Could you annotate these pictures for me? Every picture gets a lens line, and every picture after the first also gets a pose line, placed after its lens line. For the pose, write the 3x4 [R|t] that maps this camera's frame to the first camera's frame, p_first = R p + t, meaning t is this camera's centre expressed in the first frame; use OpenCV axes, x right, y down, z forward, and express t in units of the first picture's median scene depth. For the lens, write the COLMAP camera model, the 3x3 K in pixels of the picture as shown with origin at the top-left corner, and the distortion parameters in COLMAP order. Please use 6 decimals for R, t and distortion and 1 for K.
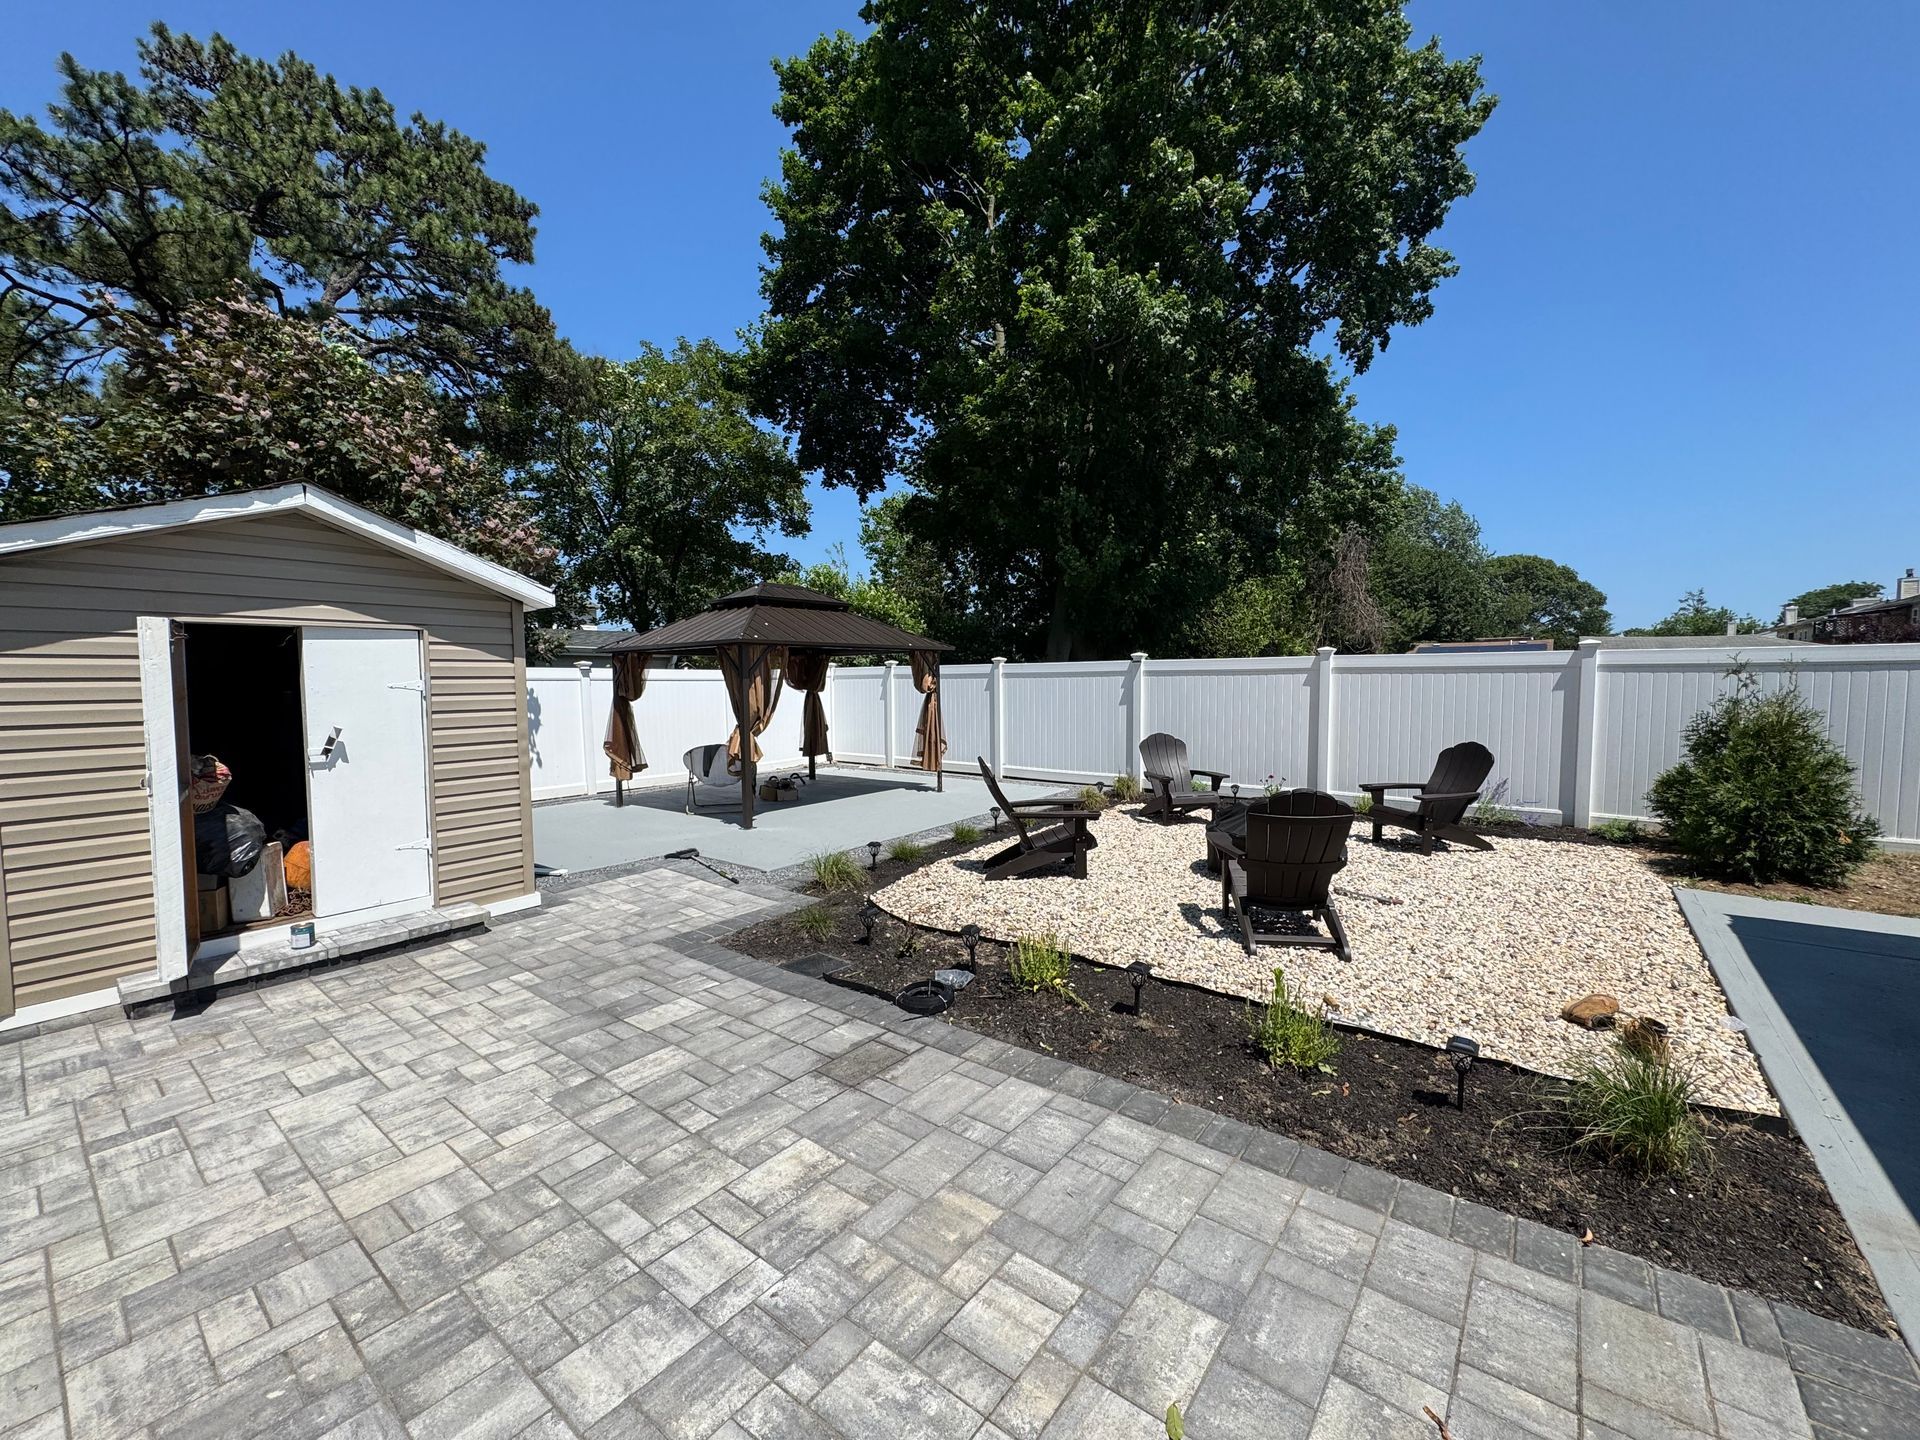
lens RADIAL K [[764.4, 0, 960.0], [0, 764.4, 720.0], [0, 0, 1]] dist [-0.001494, -0.000286]
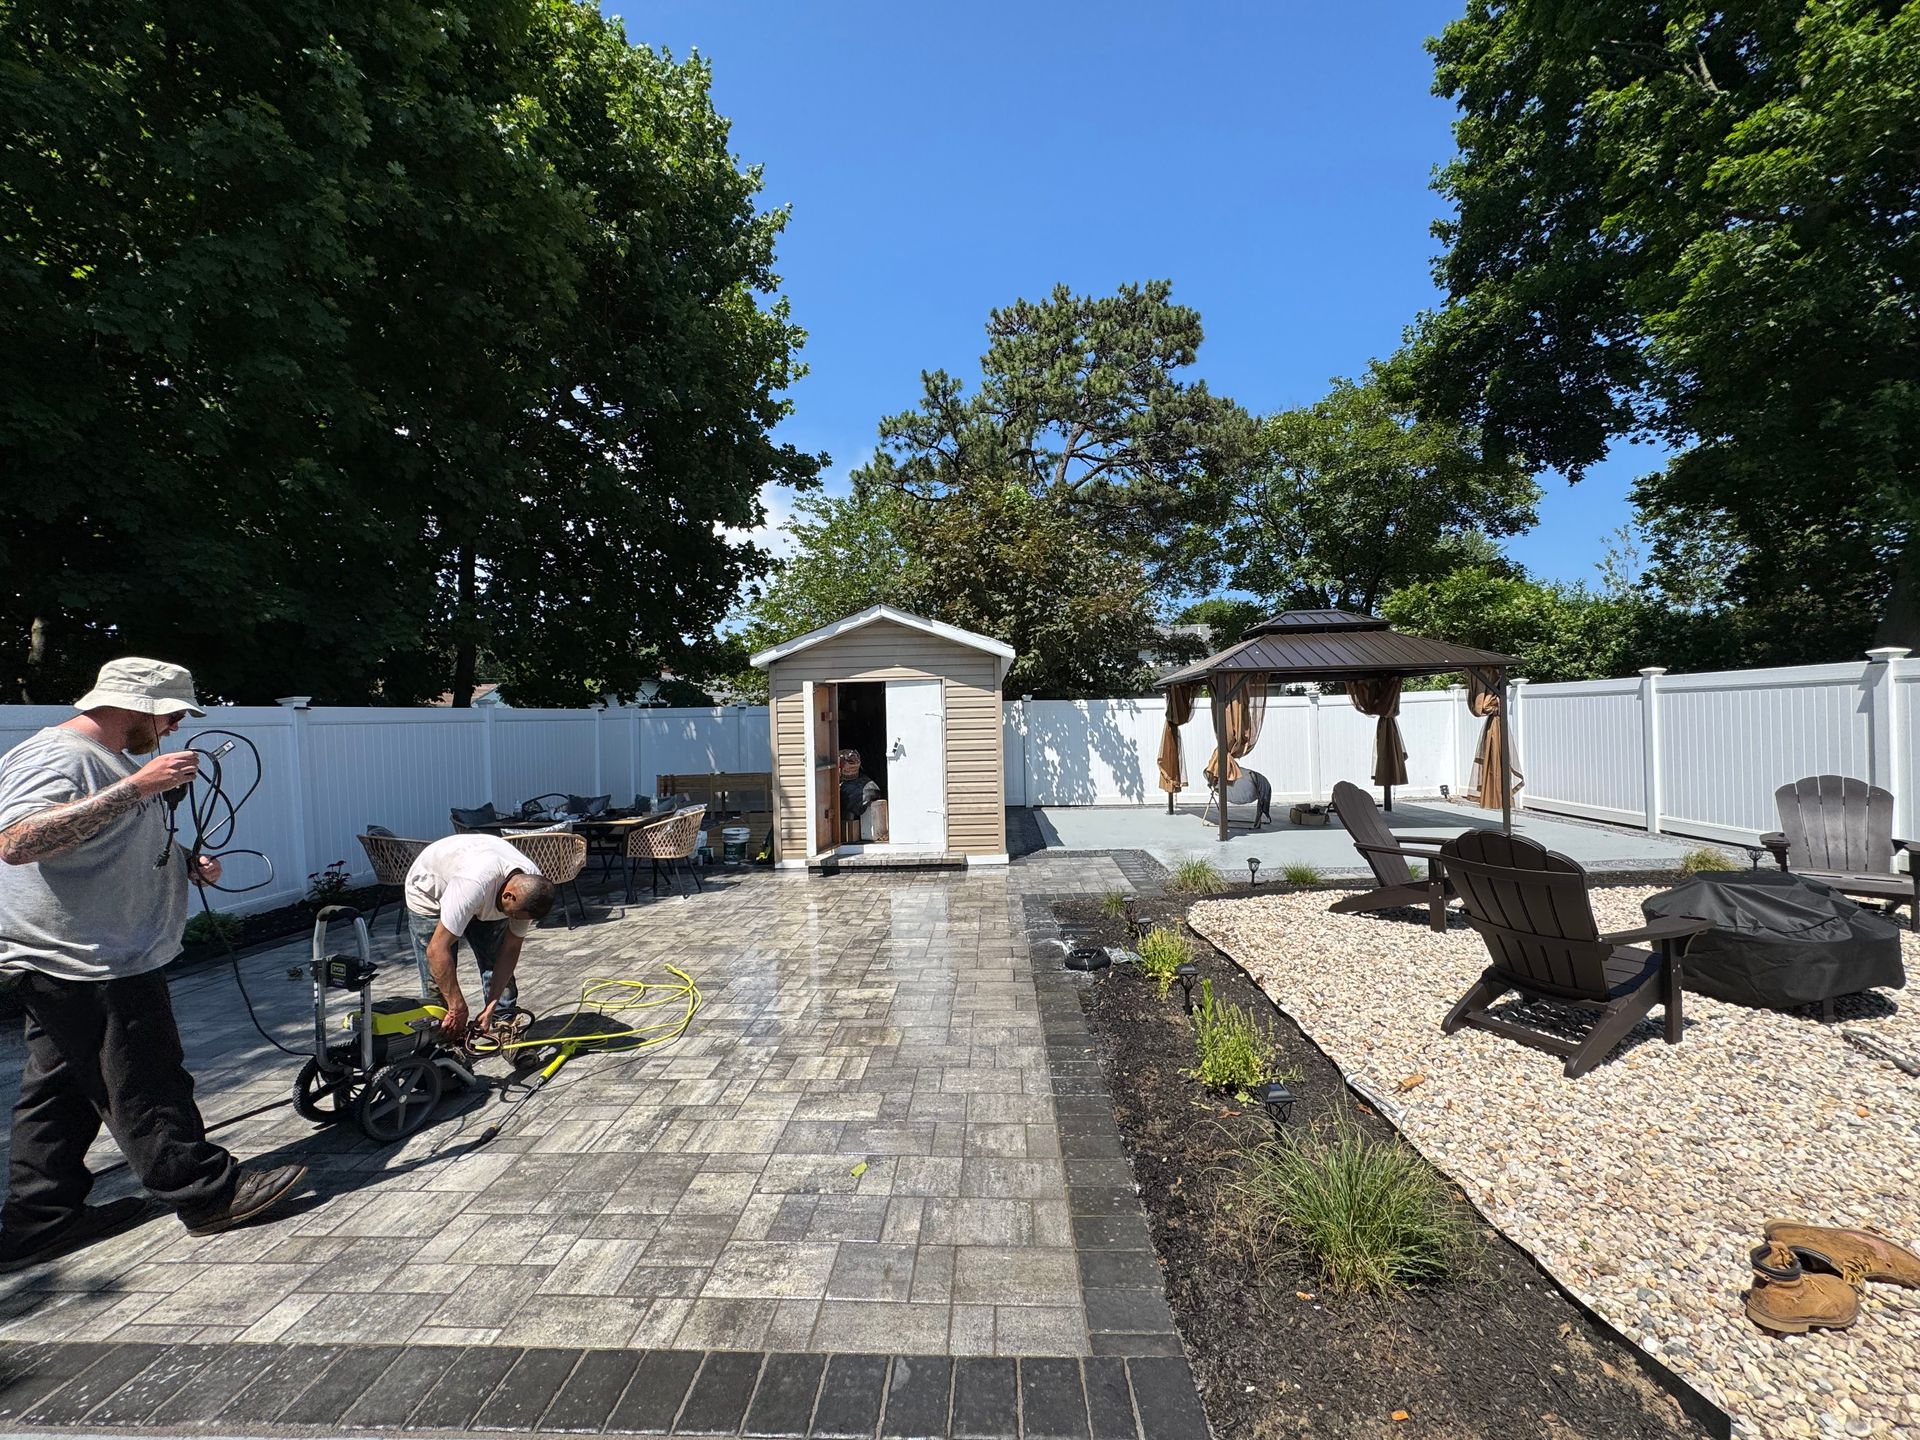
lens RADIAL K [[764.4, 0, 960.0], [0, 764.4, 720.0], [0, 0, 1]] dist [-0.001494, -0.000286]
pose [[0.576573, -0.006253, -0.817022, 0.349001], [-0.025668, 0.999338, -0.025763, 0.005808], [0.816643, 0.035826, 0.576031, 0.047155]]
